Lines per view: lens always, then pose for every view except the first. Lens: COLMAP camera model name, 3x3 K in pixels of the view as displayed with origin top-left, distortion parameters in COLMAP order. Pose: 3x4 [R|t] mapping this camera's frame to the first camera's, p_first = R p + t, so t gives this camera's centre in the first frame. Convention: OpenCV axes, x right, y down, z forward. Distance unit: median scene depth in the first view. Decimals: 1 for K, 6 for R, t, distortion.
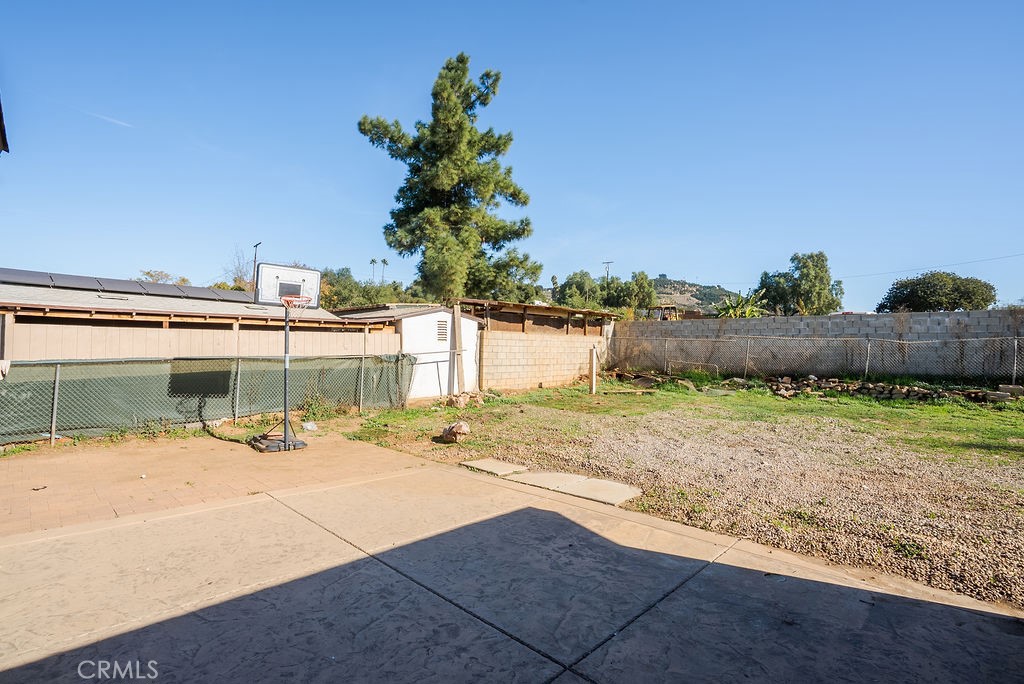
lens RADIAL K [[476.8, 0, 508.0], [0, 476.8, 344.4], [0, 0, 1]] dist [-0.036939, 0.001121]
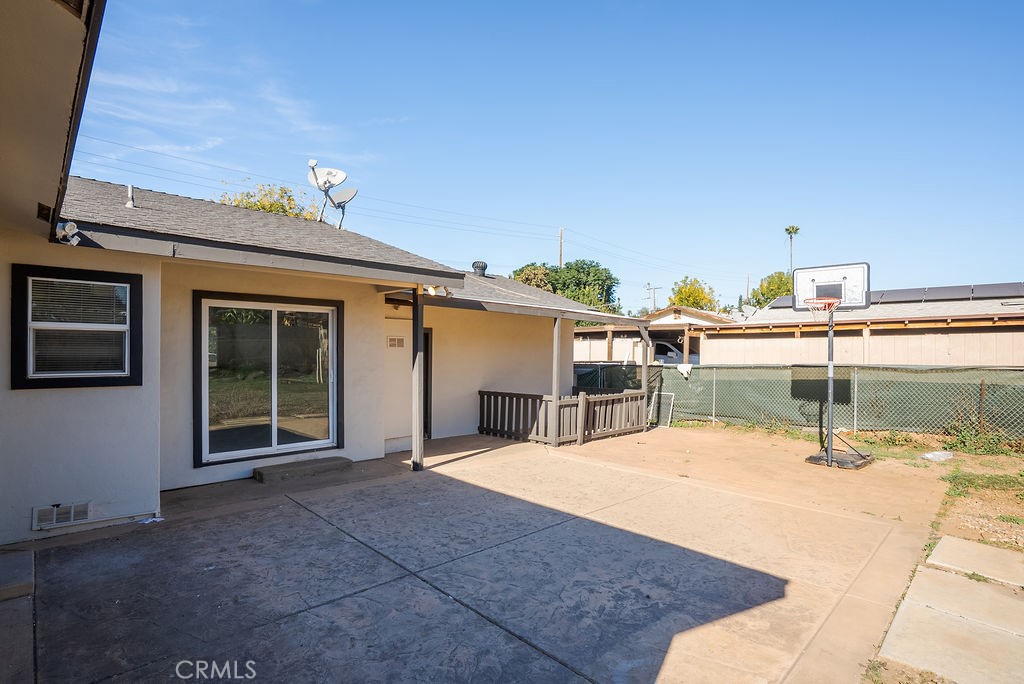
lens RADIAL K [[492.6, 0, 512.8], [0, 492.6, 349.6], [0, 0, 1]] dist [-0.025350, 0.000334]
pose [[-0.005194, -0.018023, -0.999824, 0.792388], [0.006618, 0.999815, -0.018057, 0.017566], [0.999965, -0.006710, -0.005073, 0.640062]]
